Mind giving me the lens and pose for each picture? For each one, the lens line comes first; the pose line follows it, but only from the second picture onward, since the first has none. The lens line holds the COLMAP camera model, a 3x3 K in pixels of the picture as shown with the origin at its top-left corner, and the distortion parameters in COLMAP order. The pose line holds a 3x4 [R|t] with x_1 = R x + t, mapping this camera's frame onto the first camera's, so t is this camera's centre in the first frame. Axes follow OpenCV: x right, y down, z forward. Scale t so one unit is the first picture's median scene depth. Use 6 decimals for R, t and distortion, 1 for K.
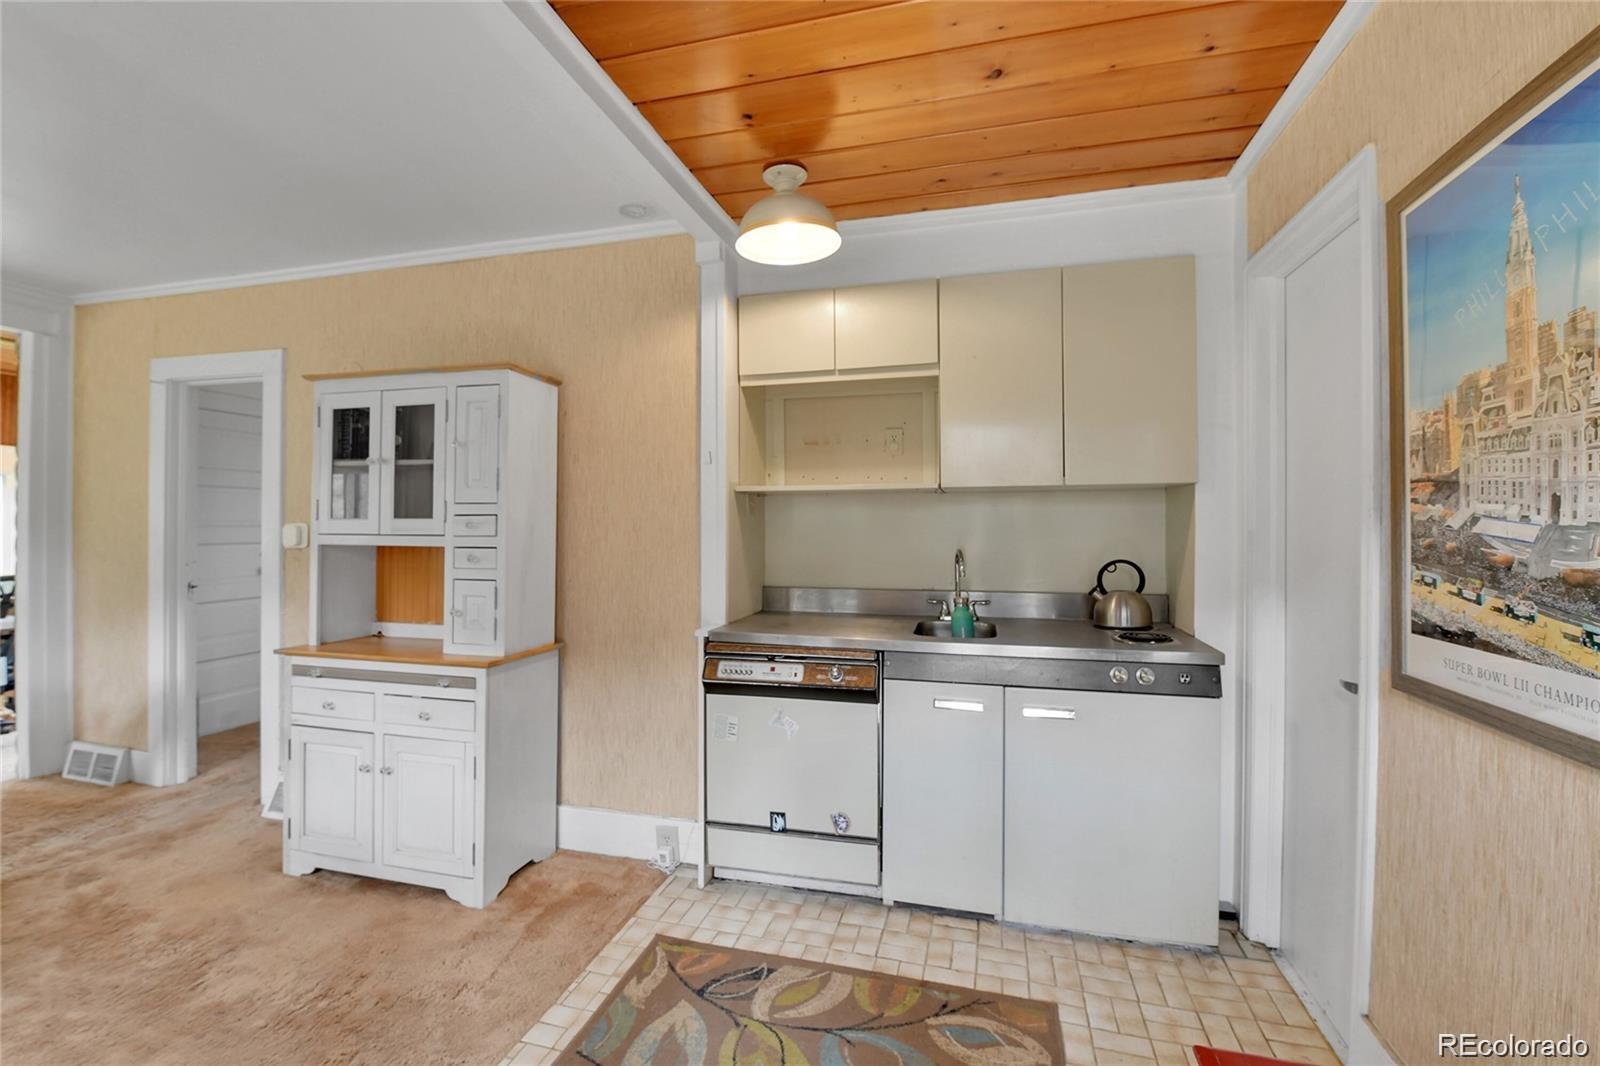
lens RADIAL K [[705.0, 0, 796.5], [0, 705.0, 525.4], [0, 0, 1]] dist [-0.029430, -0.000270]
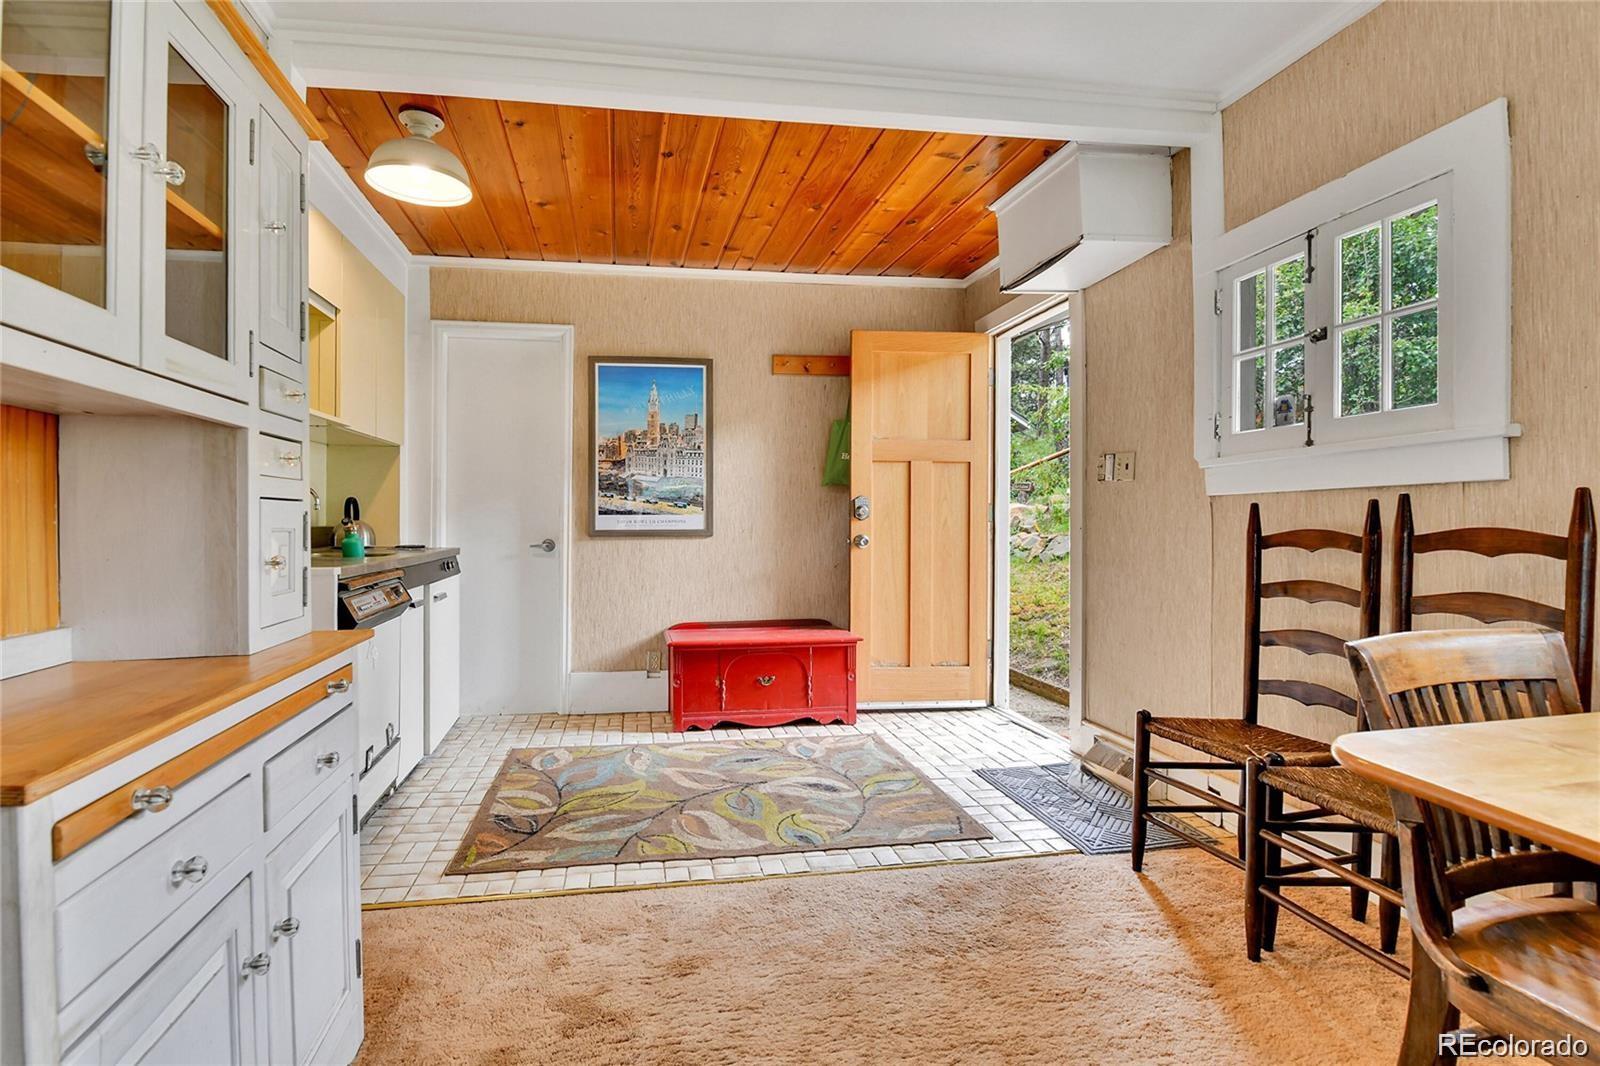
lens RADIAL K [[705.0, 0, 796.5], [0, 705.0, 525.4], [0, 0, 1]] dist [-0.029430, -0.000270]
pose [[-0.479925, -0.011176, 0.877238, -1.496642], [-0.002718, 0.999933, 0.011252, 0.123388], [-0.877305, 0.003016, -0.479923, 1.238363]]
